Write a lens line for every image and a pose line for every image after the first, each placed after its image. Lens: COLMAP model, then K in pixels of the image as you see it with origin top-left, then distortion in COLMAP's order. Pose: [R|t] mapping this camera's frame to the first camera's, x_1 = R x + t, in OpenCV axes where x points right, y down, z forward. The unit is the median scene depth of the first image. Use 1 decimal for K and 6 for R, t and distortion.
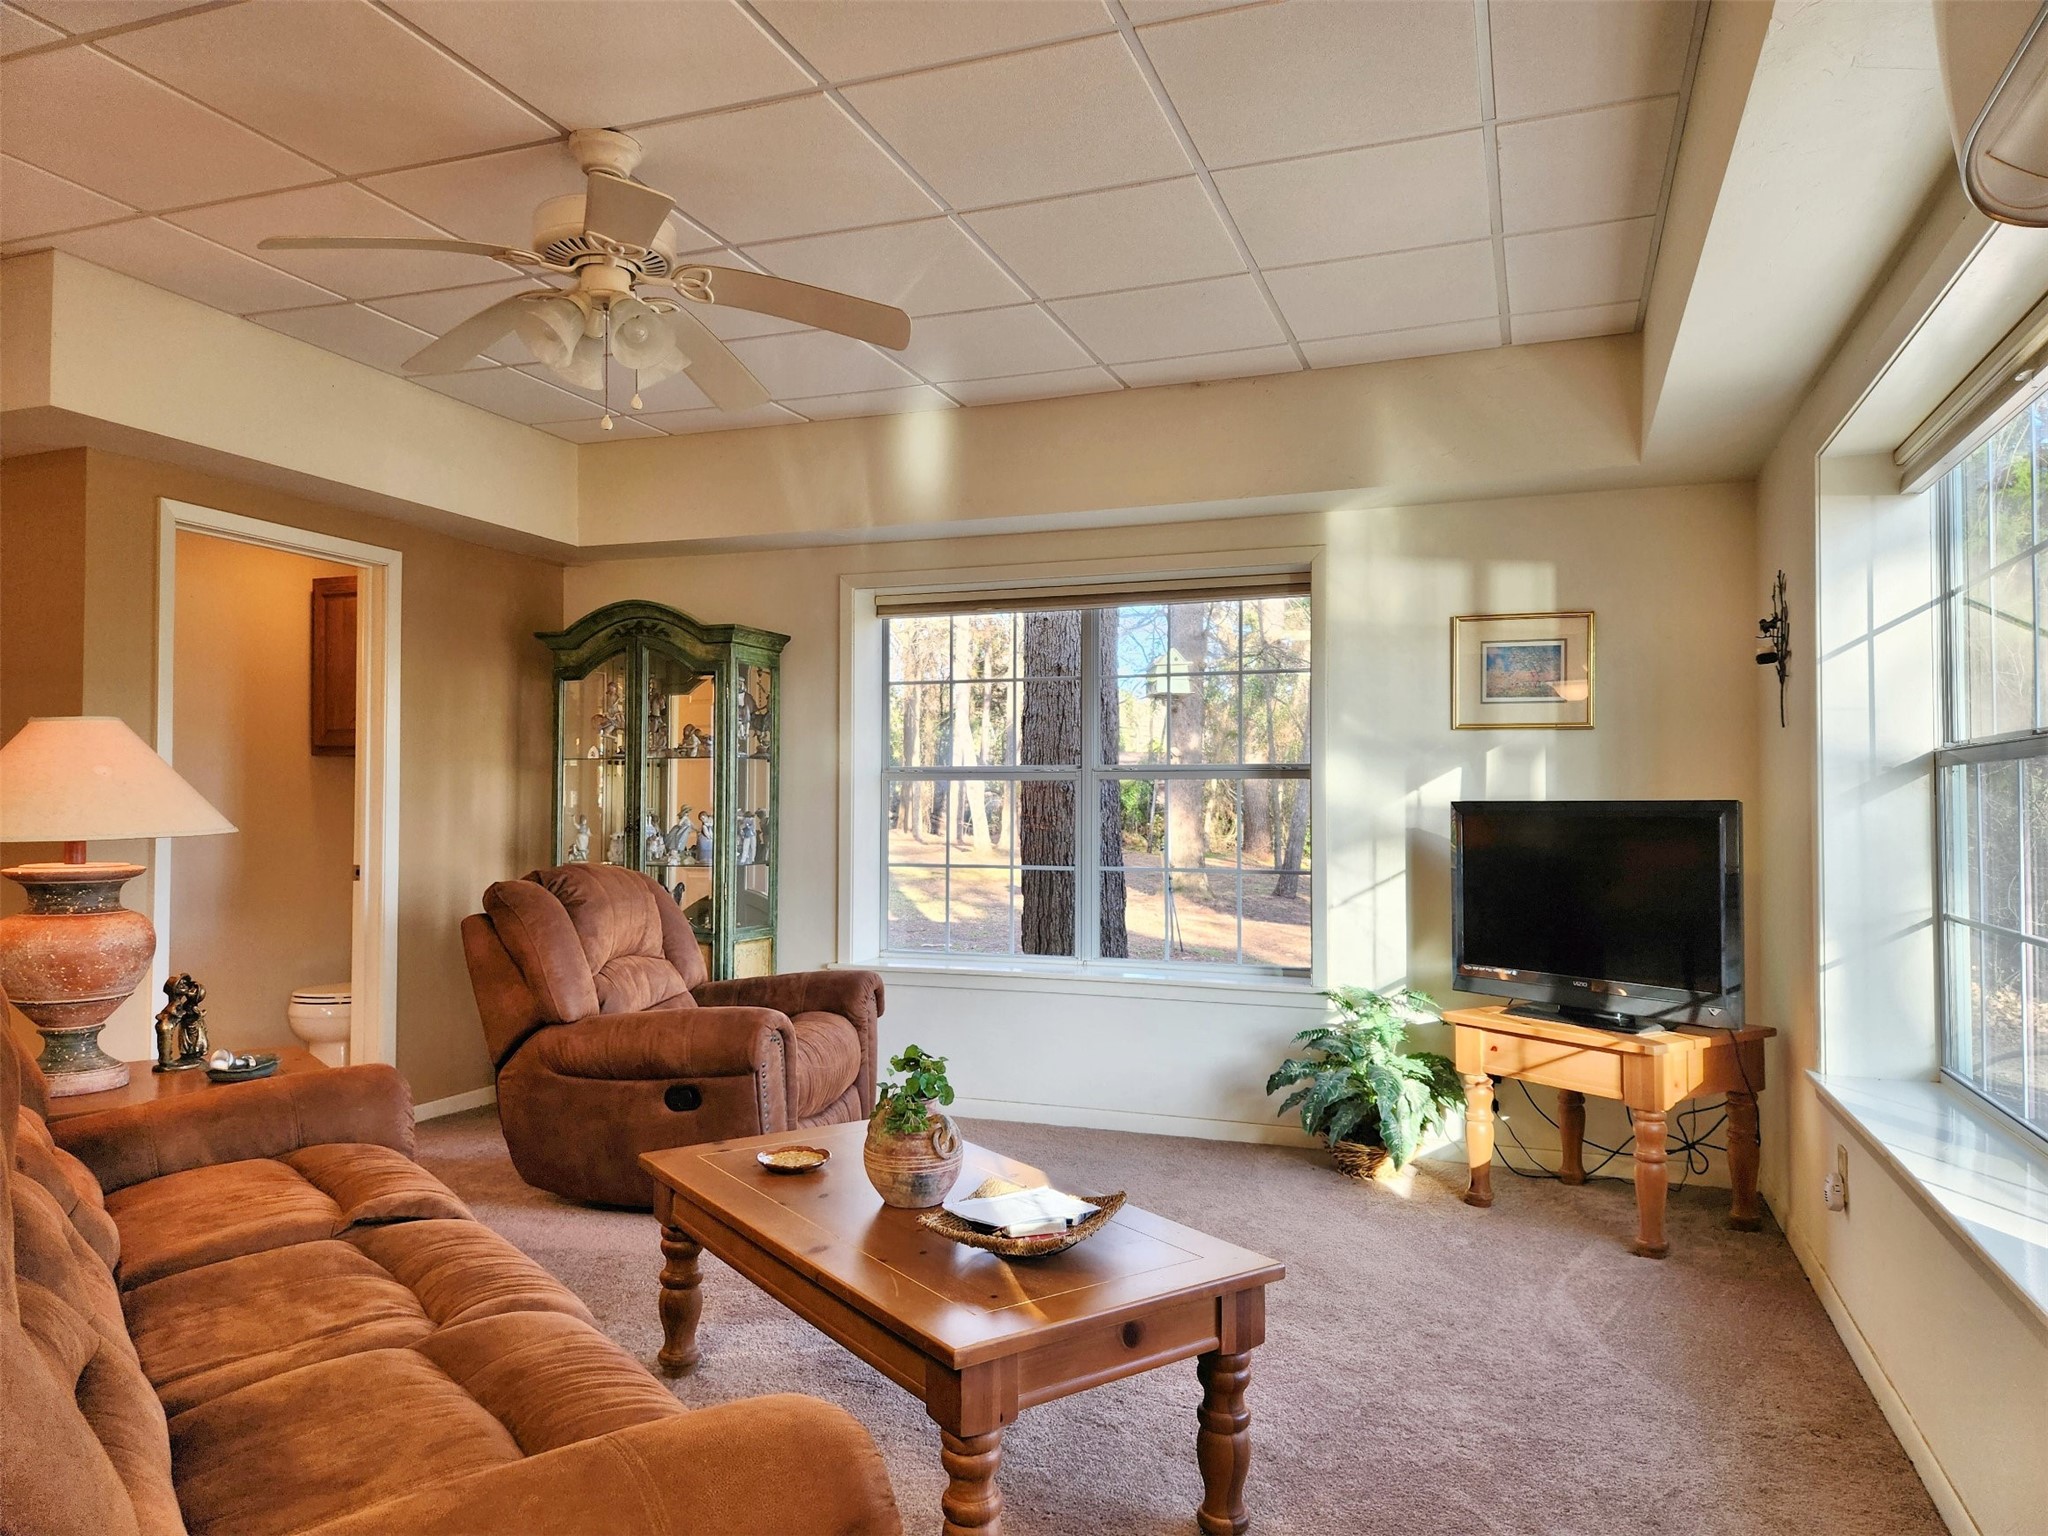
lens RADIAL K [[1376.0, 0, 1012.1], [0, 1376.0, 770.3], [0, 0, 1]] dist [0.064245, -0.055825]
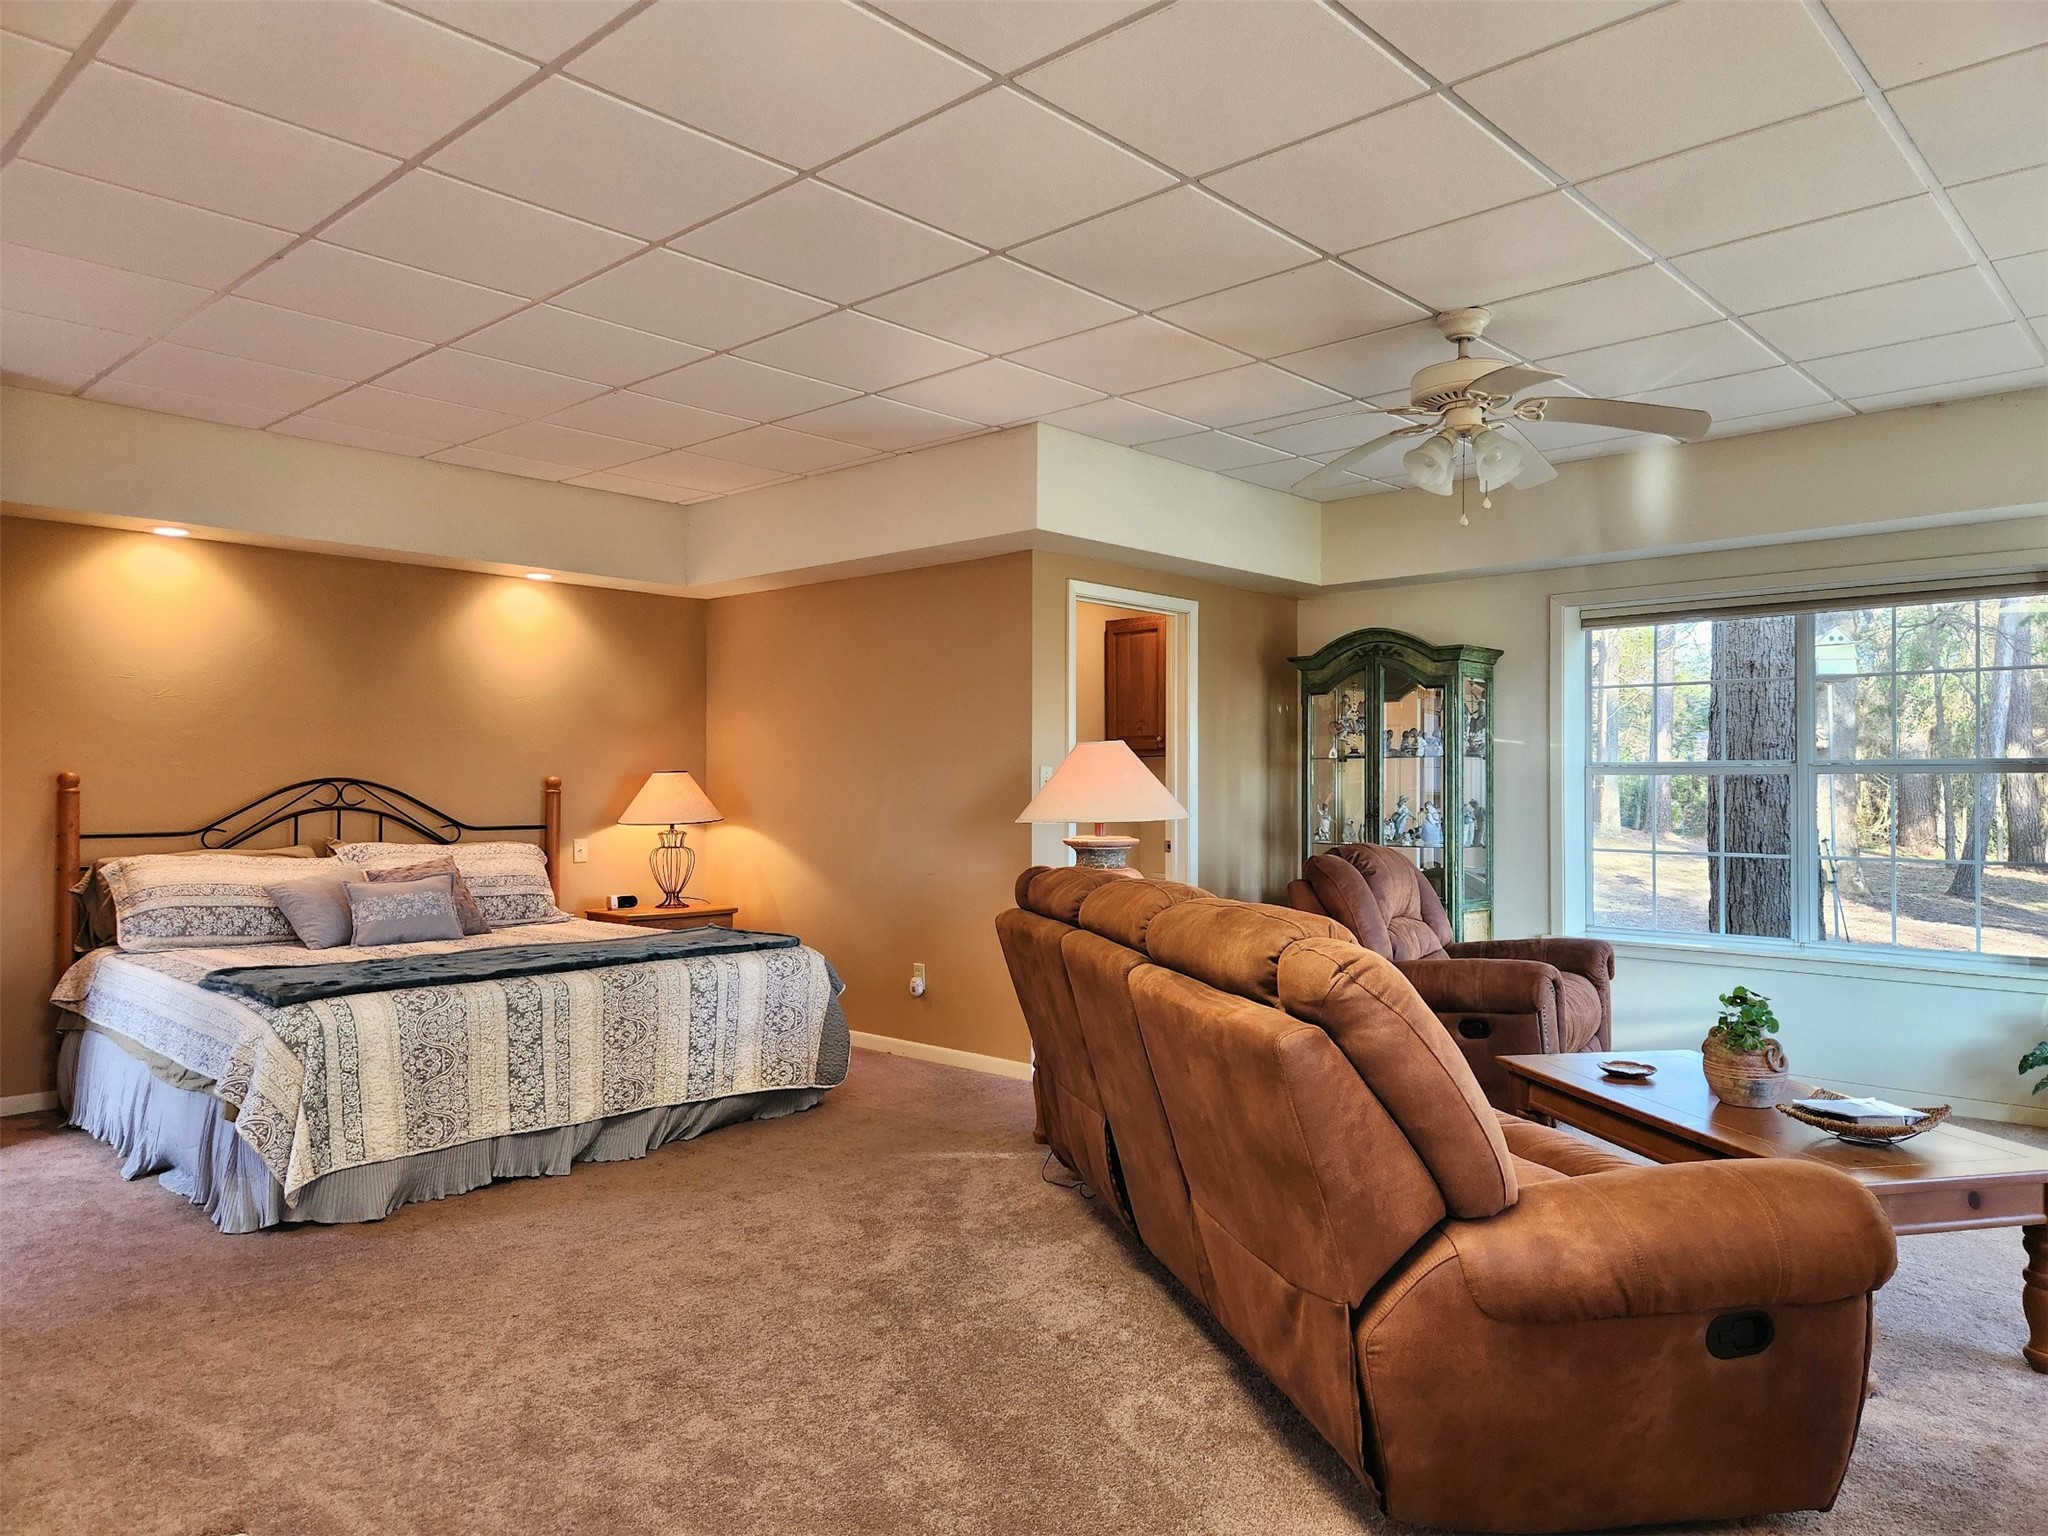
lens RADIAL K [[1376.0, 0, 1004.2], [0, 1376.0, 770.0], [0, 0, 1]] dist [0.064245, -0.055825]
pose [[0.924058, -0.003919, -0.382231, -0.114257], [0.008373, 0.999915, 0.009990, -0.013486], [0.382160, -0.012432, 0.924013, -0.263919]]
